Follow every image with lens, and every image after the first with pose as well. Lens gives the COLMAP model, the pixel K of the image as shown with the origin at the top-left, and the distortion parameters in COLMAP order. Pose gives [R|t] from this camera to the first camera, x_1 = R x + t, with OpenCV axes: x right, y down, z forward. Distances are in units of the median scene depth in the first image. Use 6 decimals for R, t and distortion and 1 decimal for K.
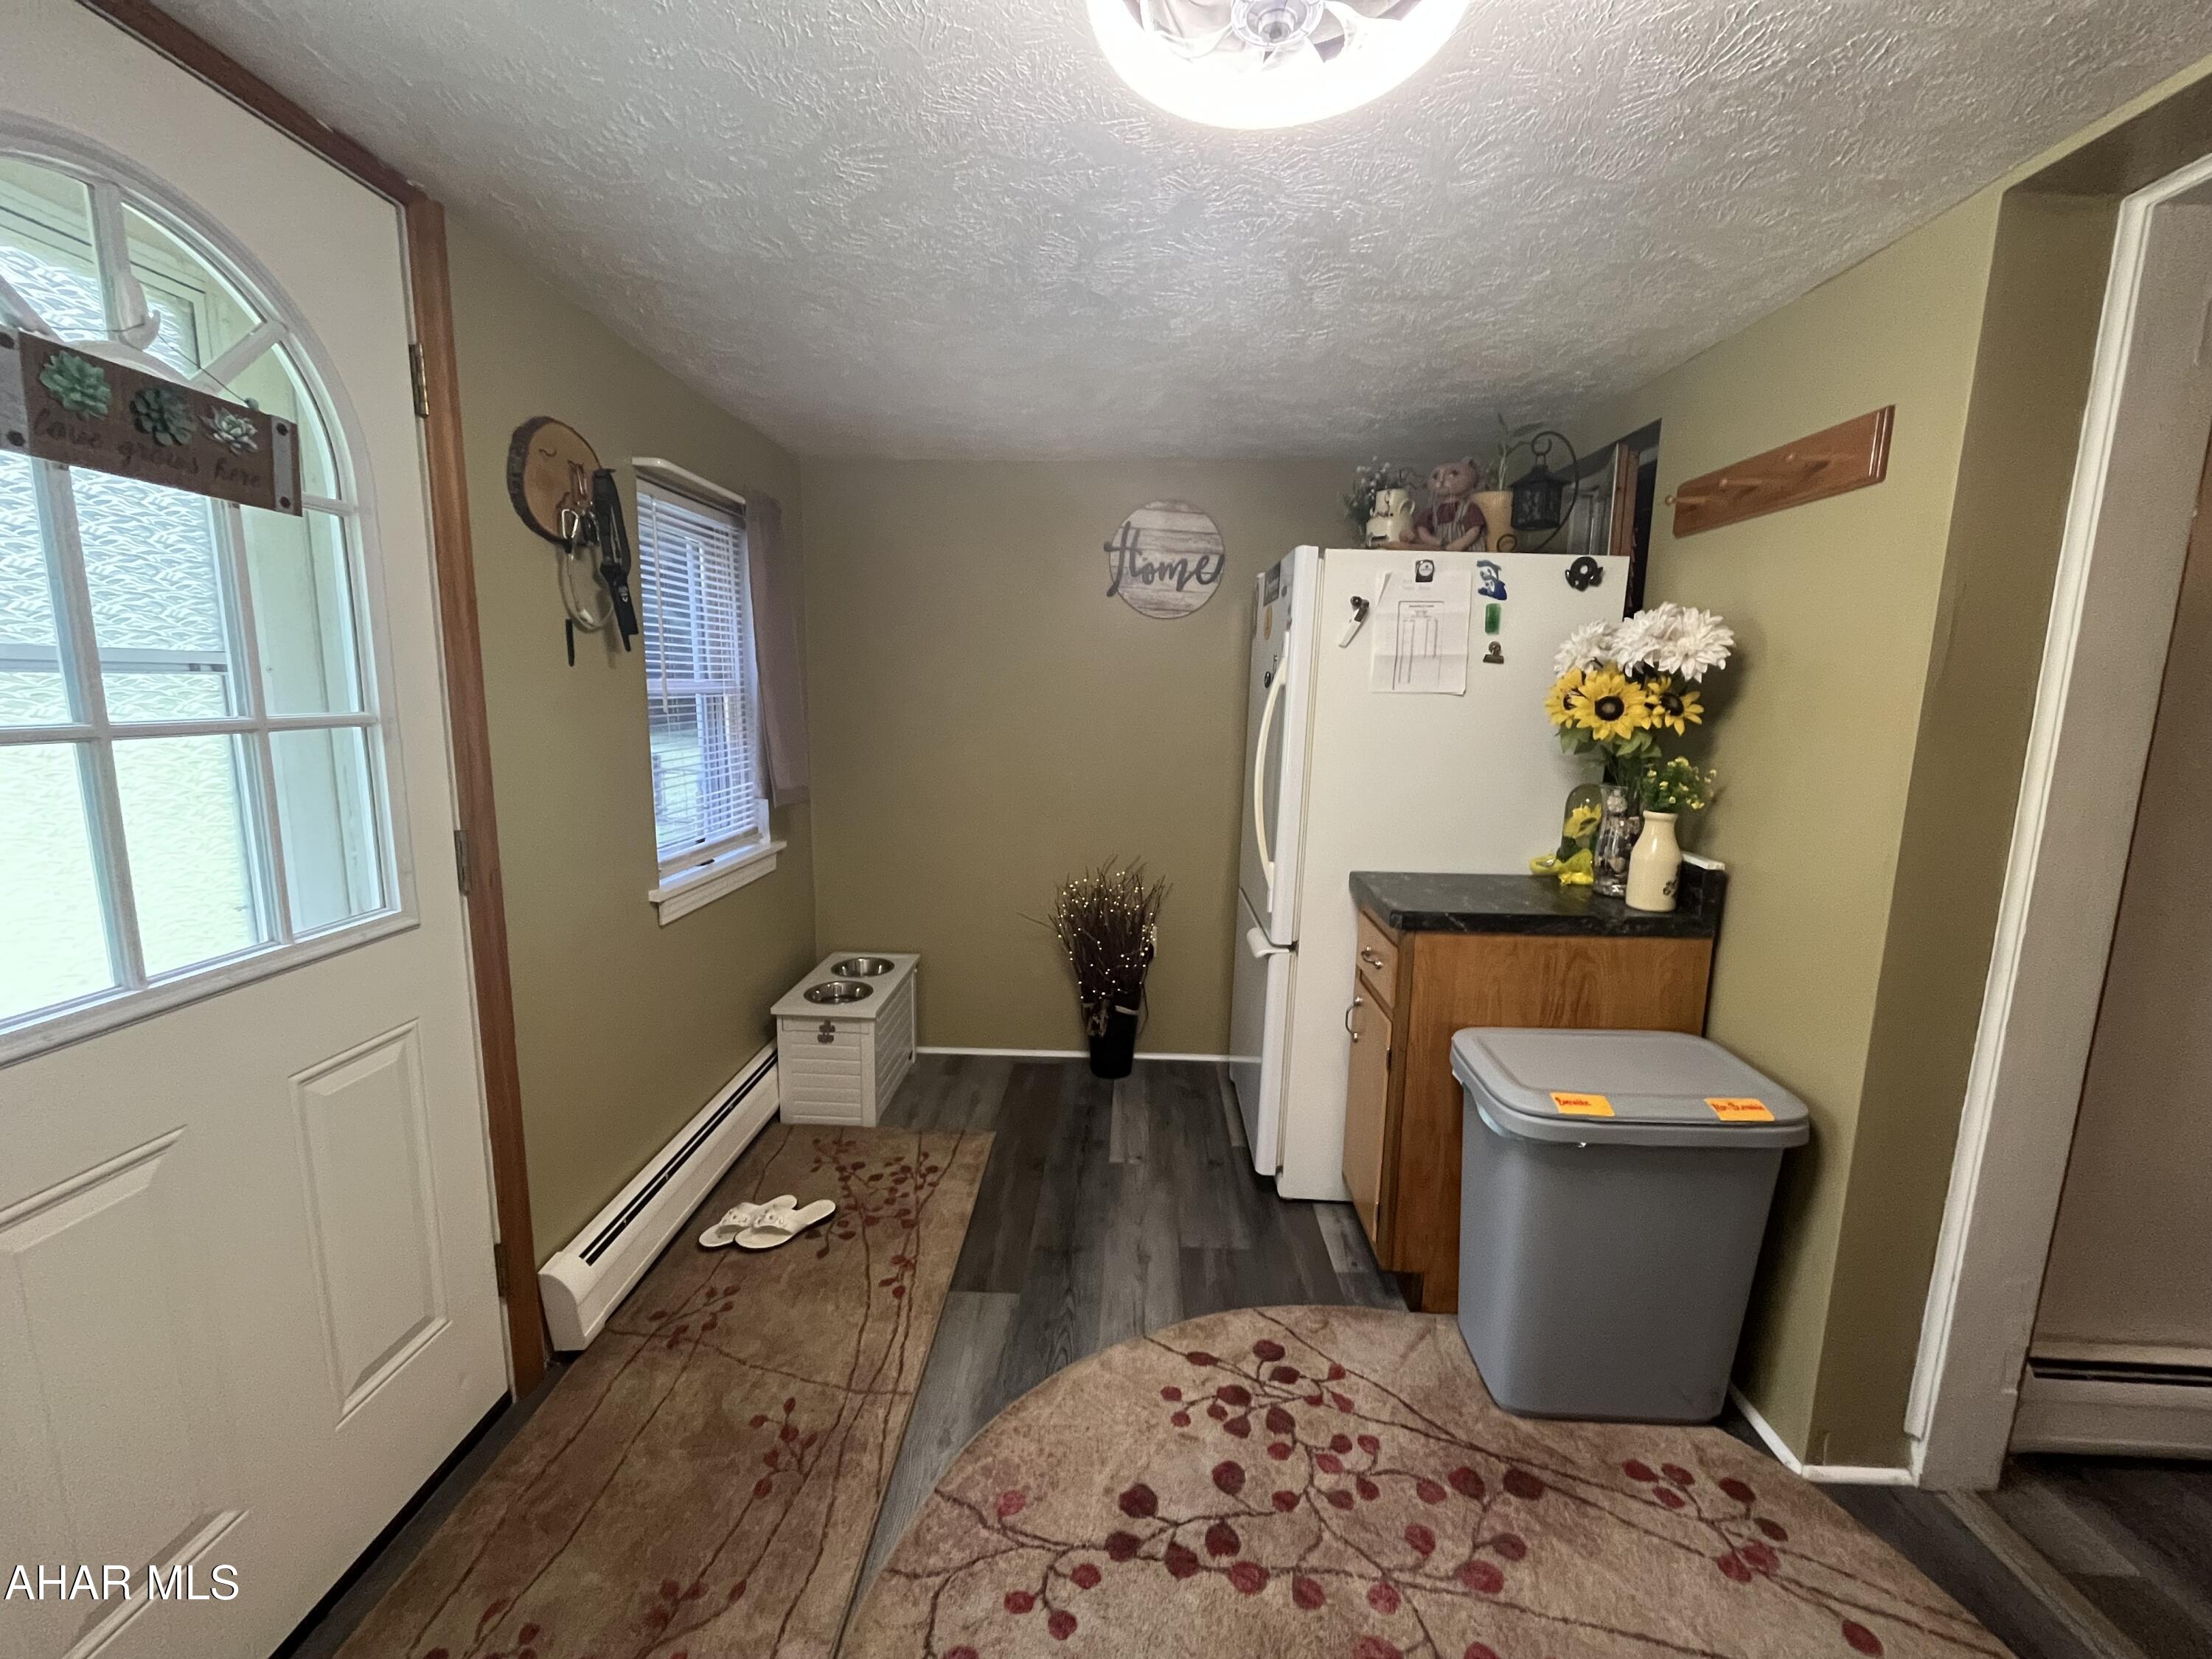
lens RADIAL K [[895.3, 0, 1100.4], [0, 895.3, 828.0], [0, 0, 1]] dist [-0.002296, -0.000065]
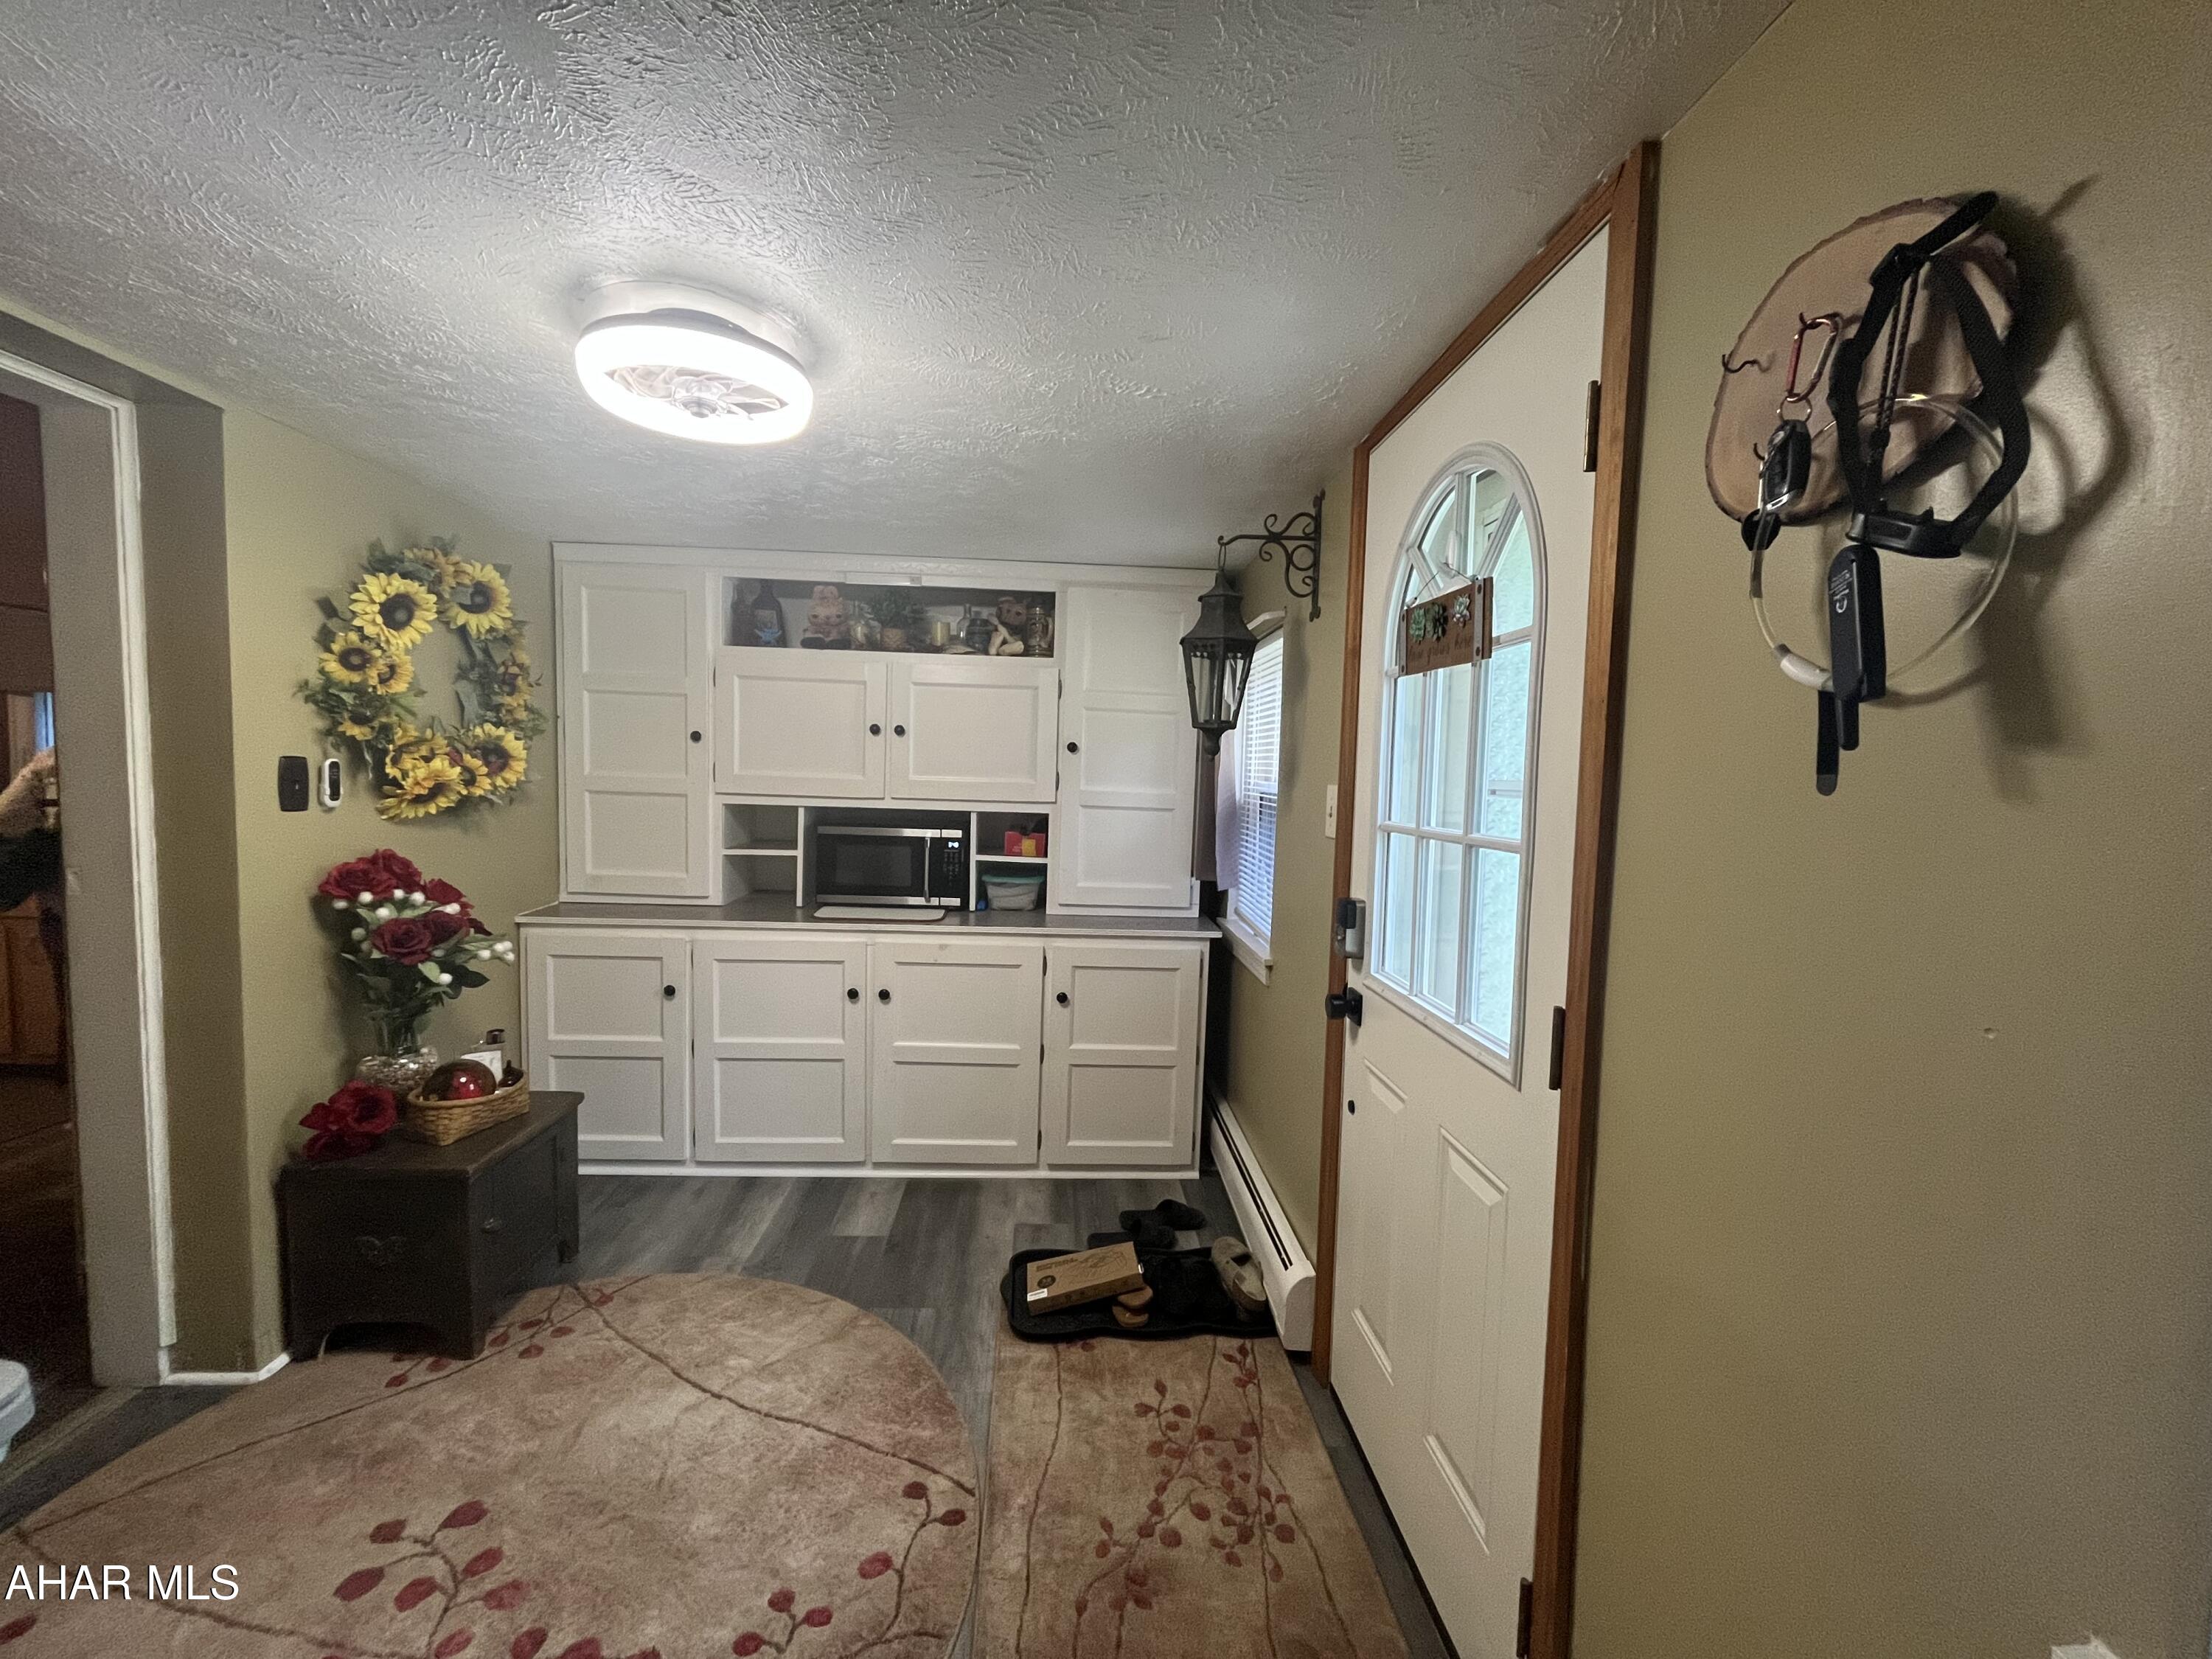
lens RADIAL K [[895.3, 0, 1100.4], [0, 895.3, 828.0], [0, 0, 1]] dist [-0.002296, -0.000065]
pose [[-0.993761, -0.035686, -0.105666, -0.228295], [-0.058159, 0.974226, 0.217948, -0.261228], [0.095165, 0.222734, -0.970223, 1.514652]]
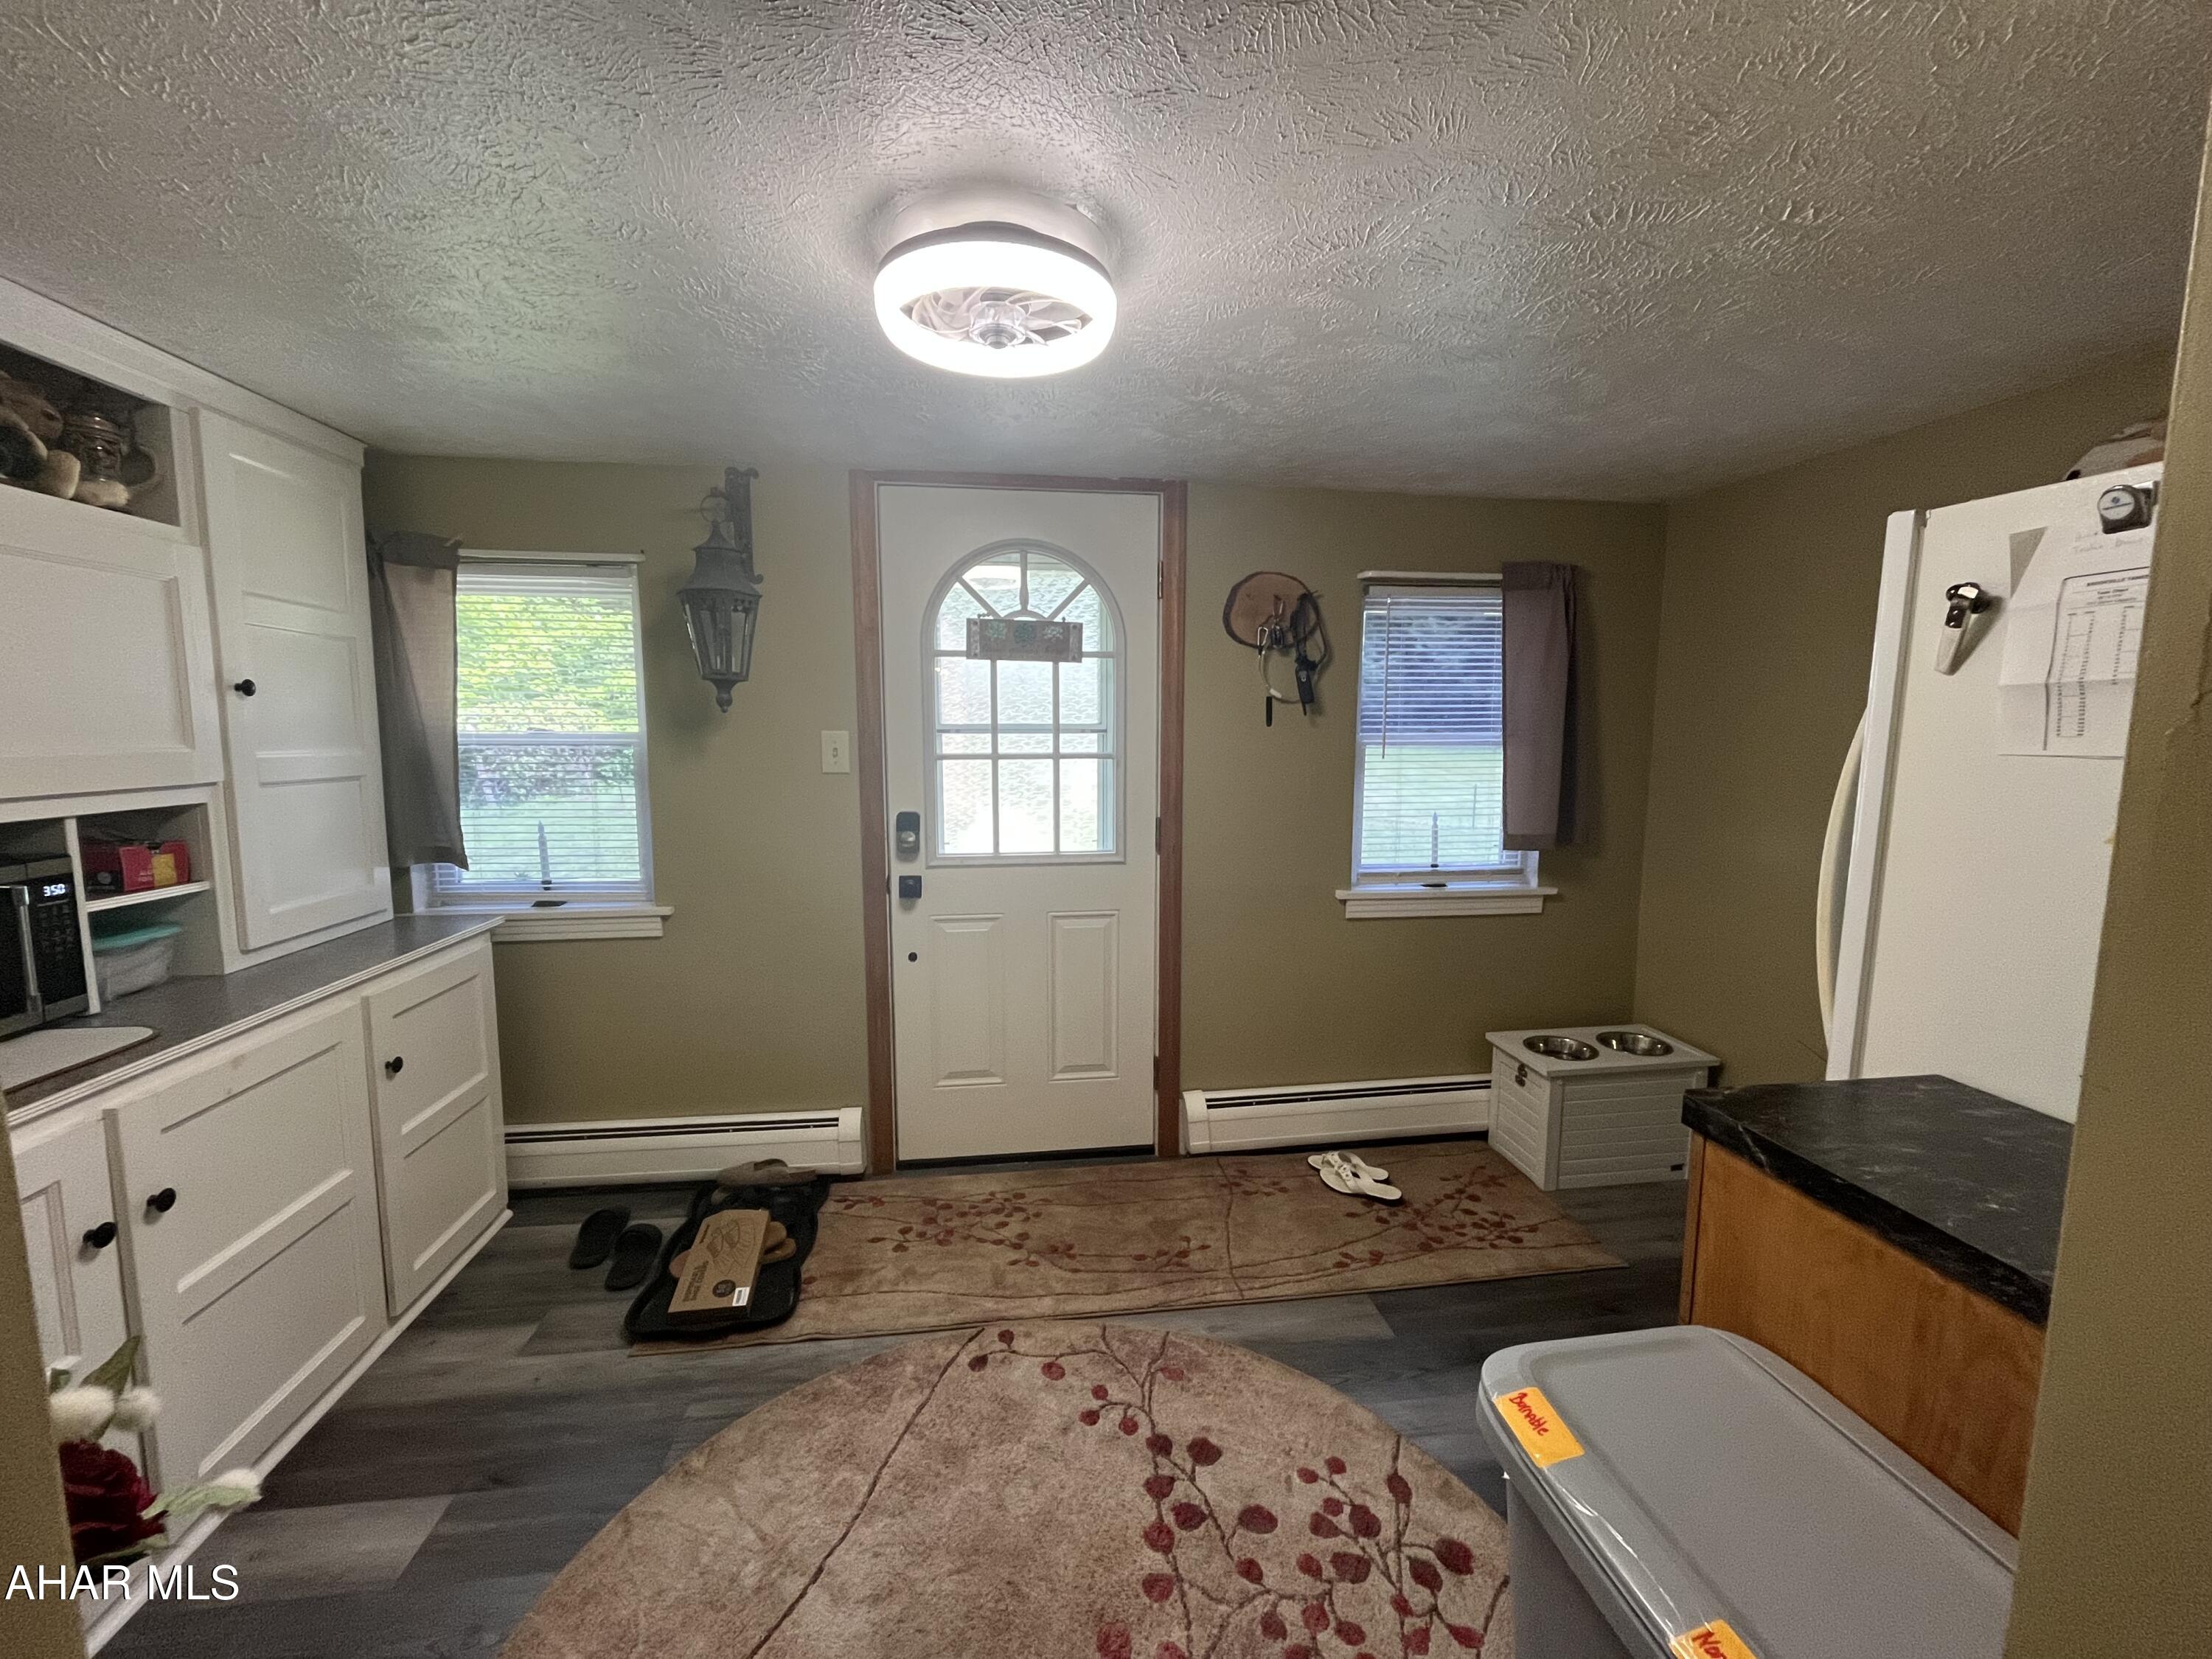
lens RADIAL K [[895.3, 0, 1100.4], [0, 895.3, 828.0], [0, 0, 1]] dist [-0.002296, -0.000065]
pose [[0.176281, 0.100308, -0.979216, 0.961899], [-0.152909, 0.985509, 0.073426, -0.084809], [0.972391, 0.136788, 0.189064, 0.498652]]
